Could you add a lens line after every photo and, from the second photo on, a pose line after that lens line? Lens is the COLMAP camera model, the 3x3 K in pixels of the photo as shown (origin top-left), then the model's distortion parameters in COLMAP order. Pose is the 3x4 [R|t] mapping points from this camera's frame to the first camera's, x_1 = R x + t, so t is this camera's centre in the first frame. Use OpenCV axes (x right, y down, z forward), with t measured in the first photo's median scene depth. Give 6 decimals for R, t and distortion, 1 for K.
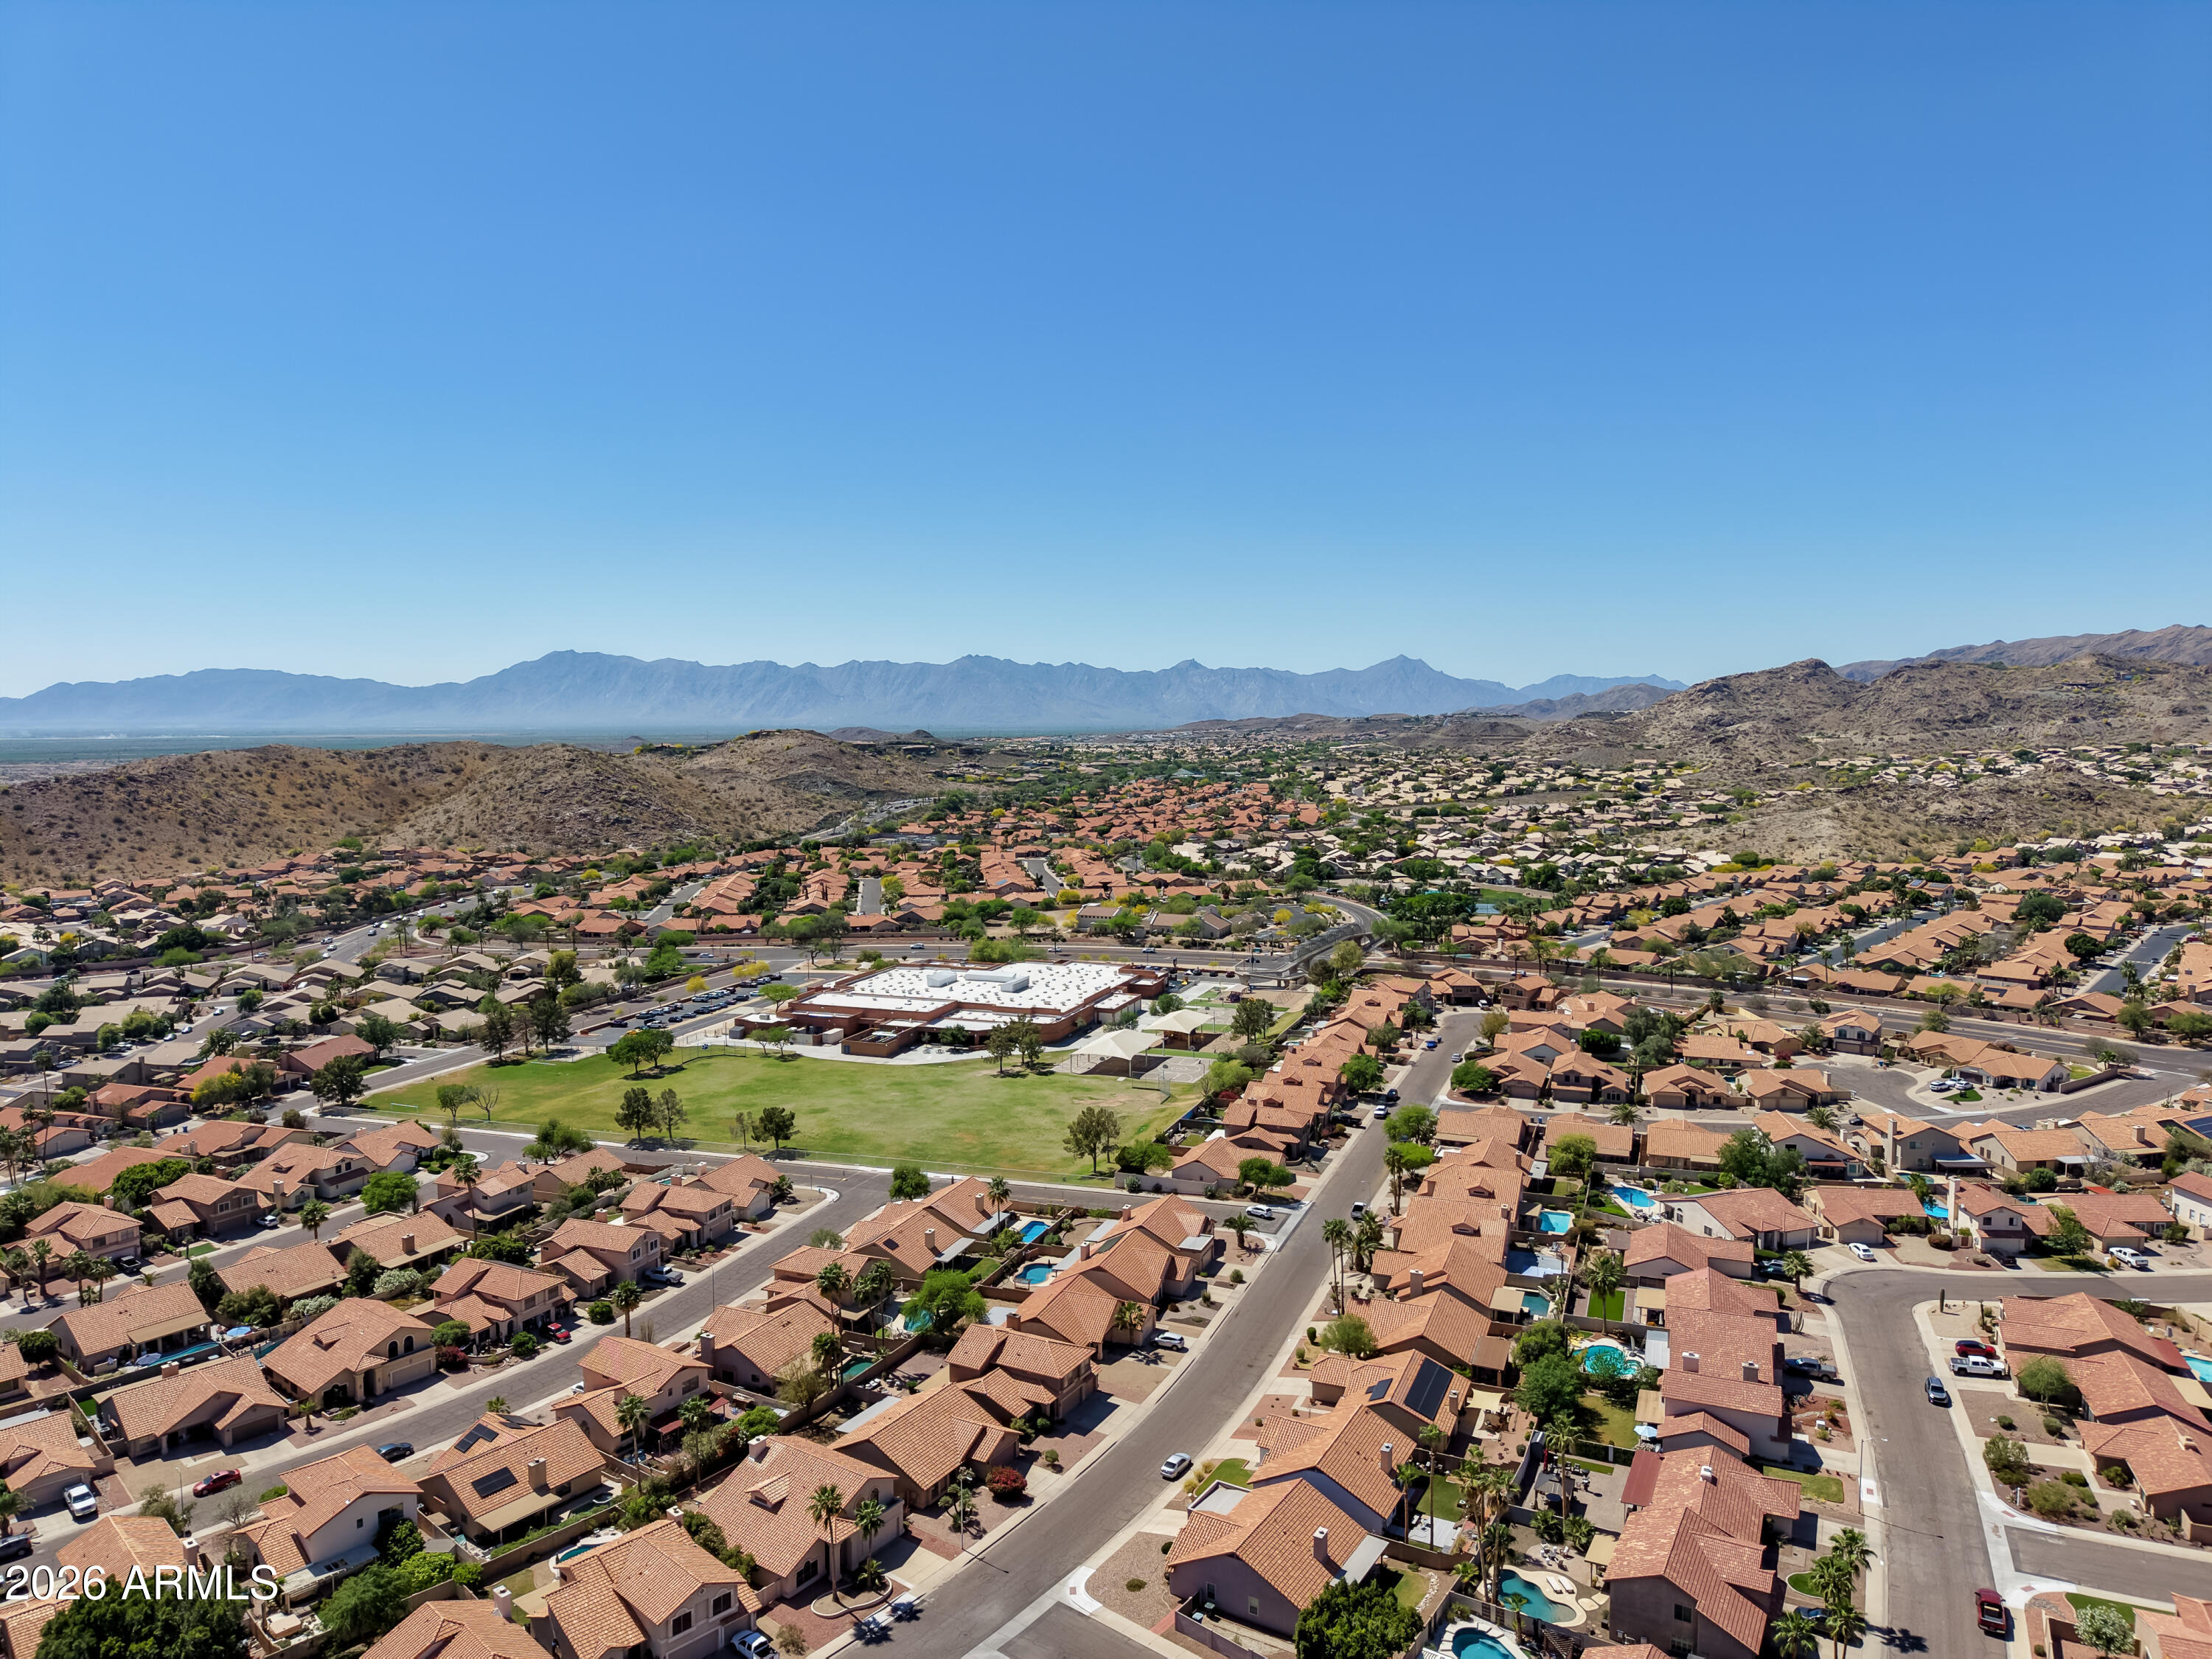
lens RADIAL K [[1489.8, 0, 1110.2], [0, 1489.8, 837.5], [0, 0, 1]] dist [0.005693, -0.001121]
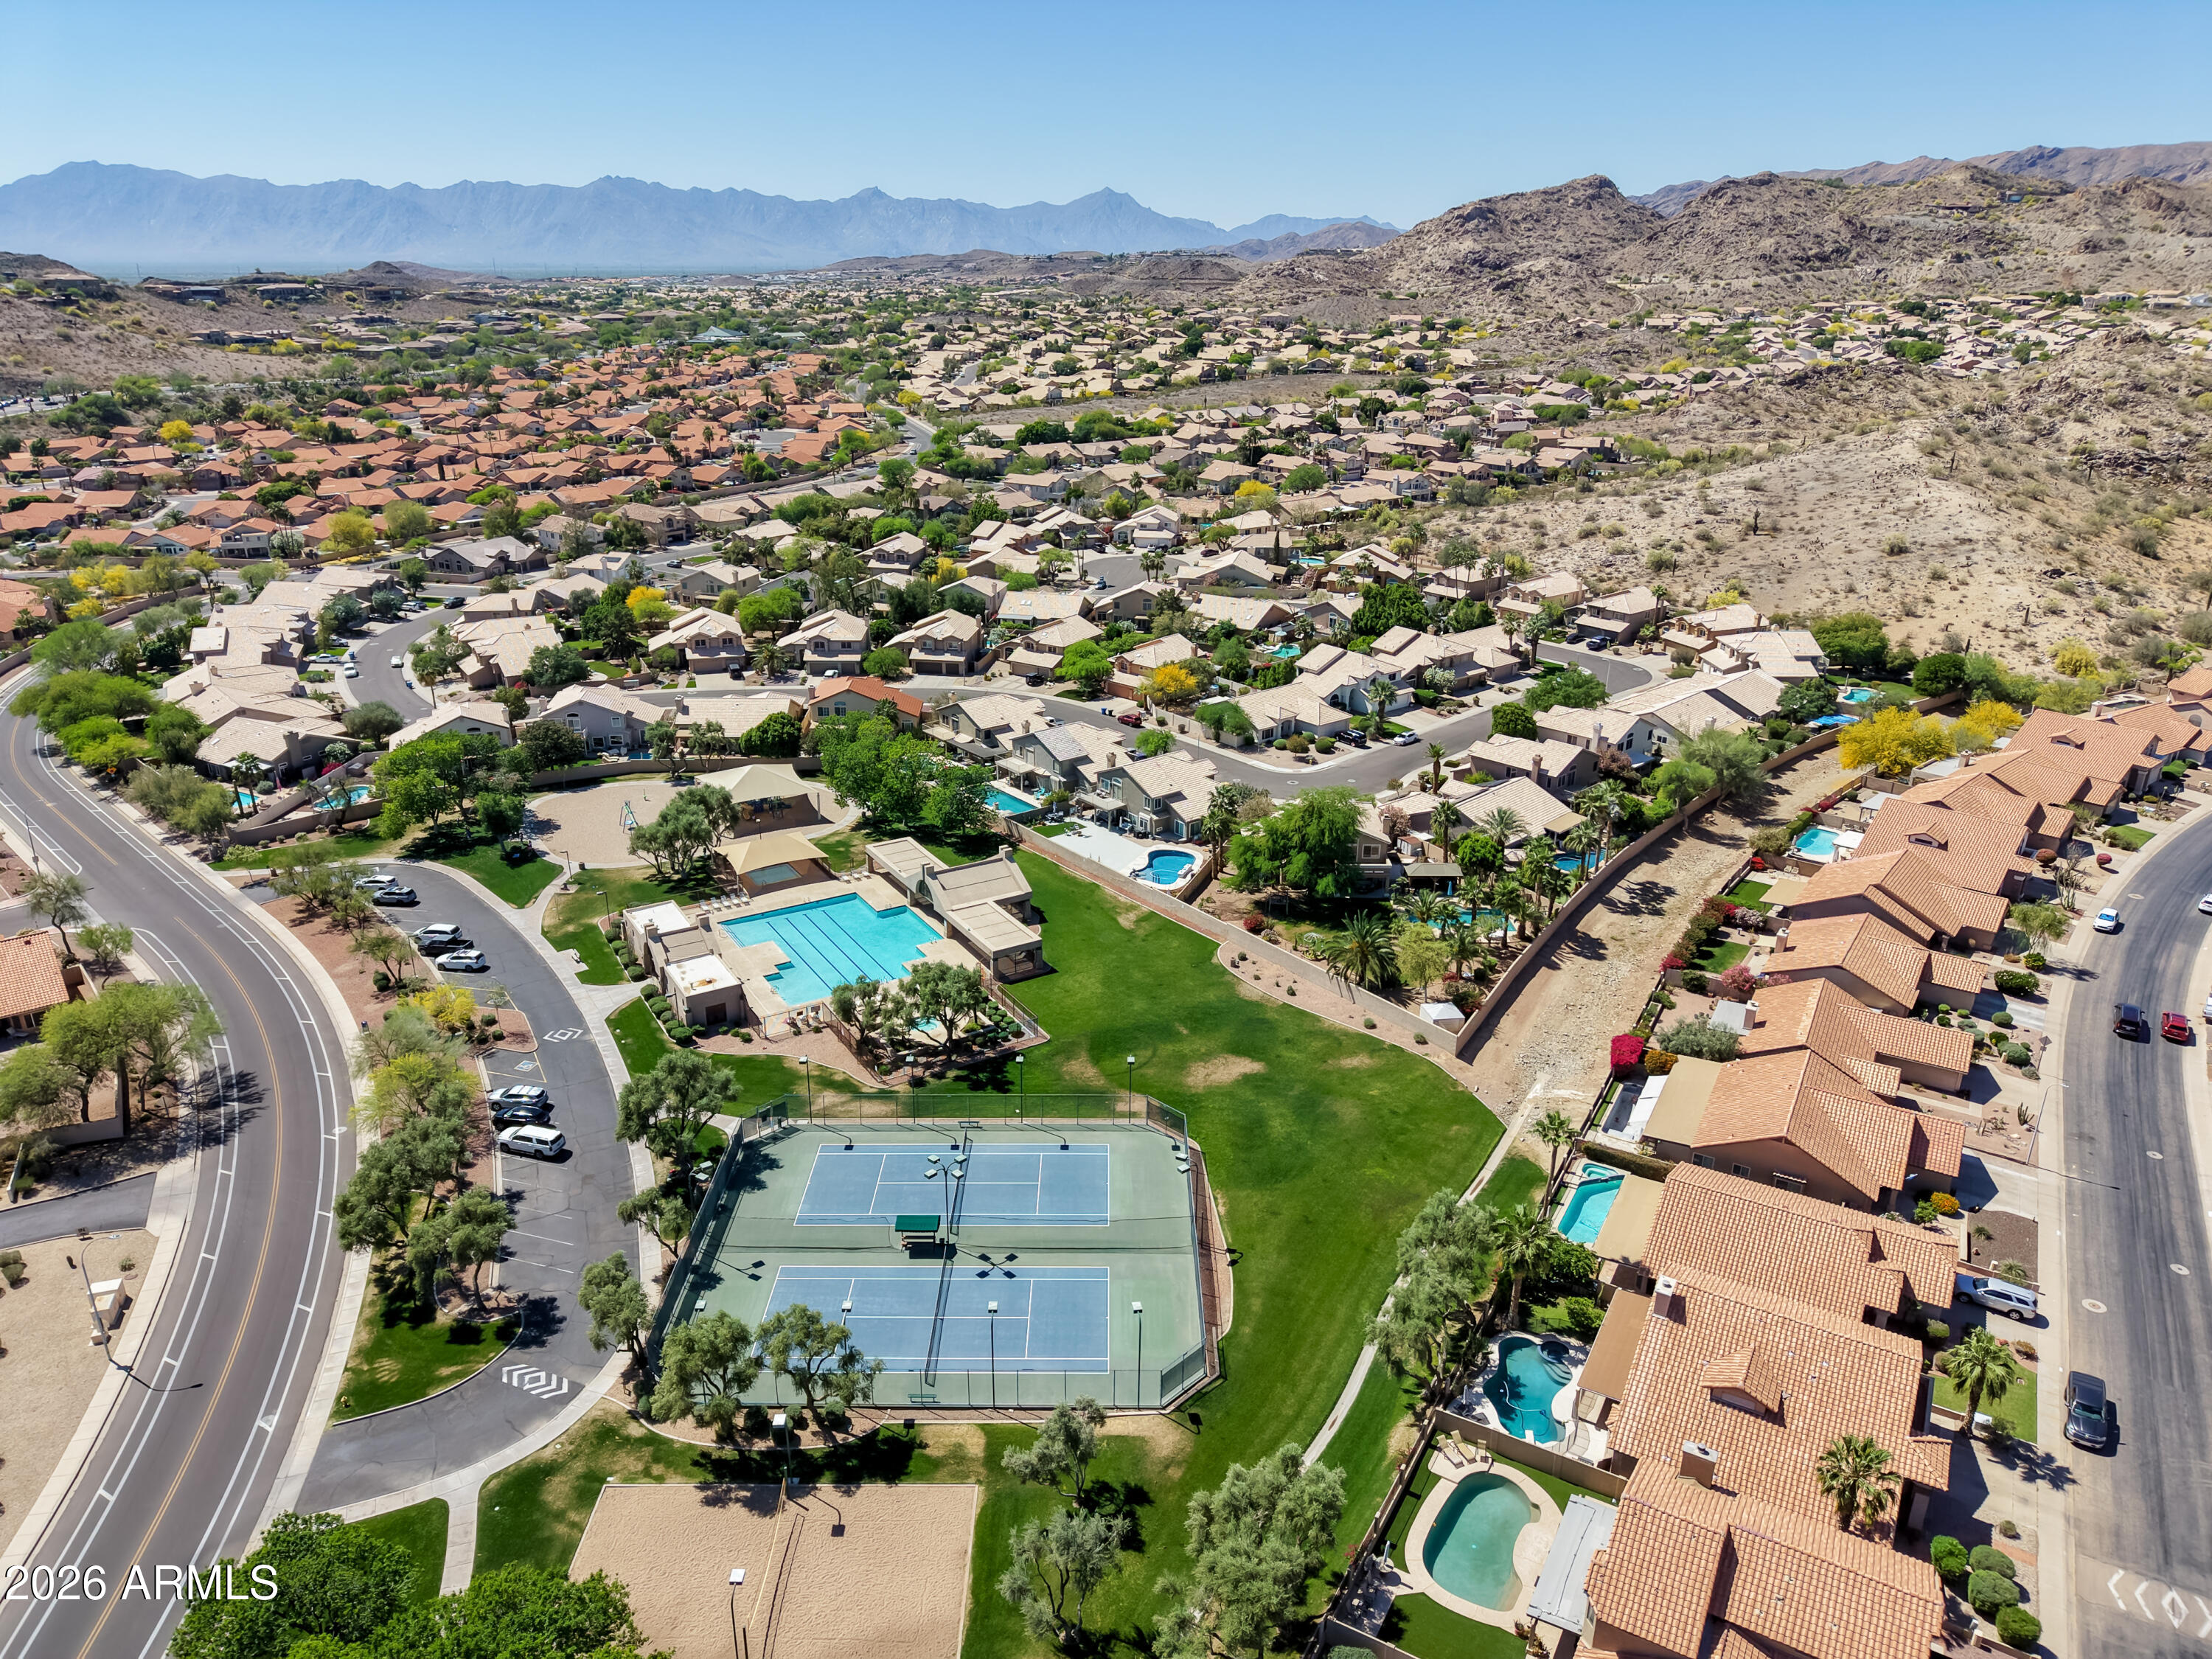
lens RADIAL K [[1489.8, 0, 1110.2], [0, 1489.8, 837.5], [0, 0, 1]] dist [0.005693, -0.001121]
pose [[0.981538, -0.062006, 0.180940, 0.085599], [0.007787, 0.958165, 0.286111, -0.019120], [-0.191111, -0.279420, 0.940958, 0.307619]]
